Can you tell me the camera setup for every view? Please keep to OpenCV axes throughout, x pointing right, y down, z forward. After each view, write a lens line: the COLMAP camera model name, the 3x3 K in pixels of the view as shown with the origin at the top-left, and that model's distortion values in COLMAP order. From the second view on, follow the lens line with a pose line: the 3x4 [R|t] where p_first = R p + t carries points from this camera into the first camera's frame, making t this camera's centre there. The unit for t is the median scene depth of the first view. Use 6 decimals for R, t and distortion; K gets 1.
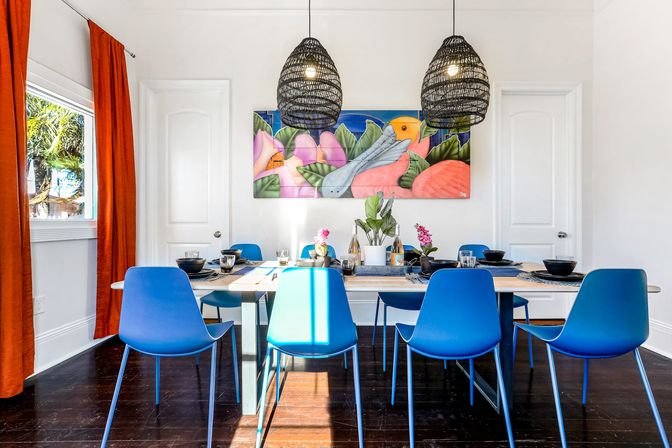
lens RADIAL K [[317.1, 0, 331.2], [0, 317.1, 230.7], [0, 0, 1]] dist [-0.006120, 0.005963]
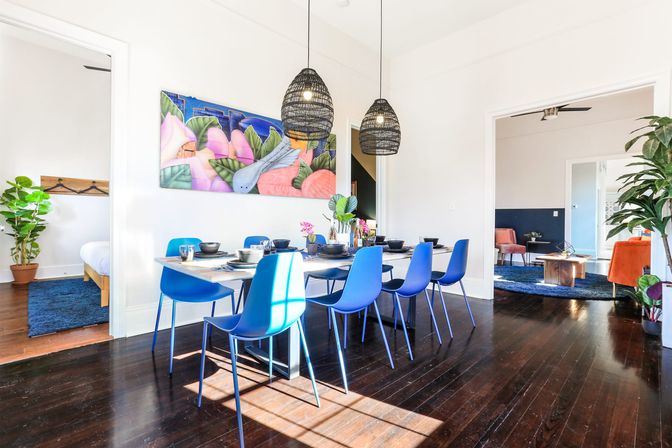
lens RADIAL K [[317.1, 0, 332.6], [0, 317.1, 220.7], [0, 0, 1]] dist [-0.006120, 0.005963]
pose [[0.736303, 0.003506, 0.676643, -0.491179], [0.003682, 0.999951, -0.009187, 0.000582], [-0.676642, 0.009256, 0.736254, 0.013043]]
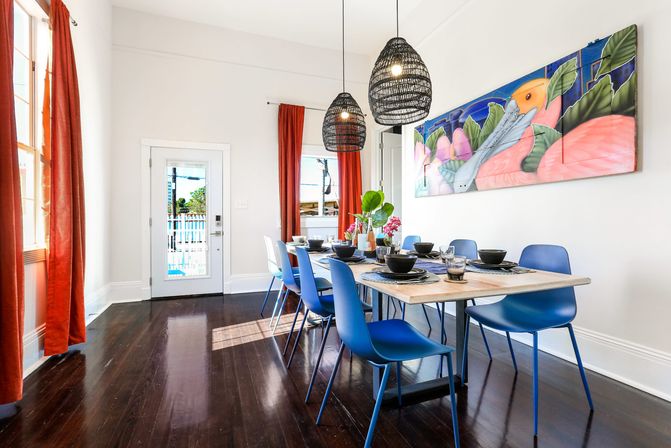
lens RADIAL K [[316.7, 0, 334.3], [0, 316.7, 222.1], [0, 0, 1]] dist [-0.006120, 0.005963]
pose [[0.343627, 0.002661, -0.939102, 0.810038], [-0.020581, 0.999777, -0.004697, 0.004180], [0.938881, 0.020941, 0.343605, 0.278894]]
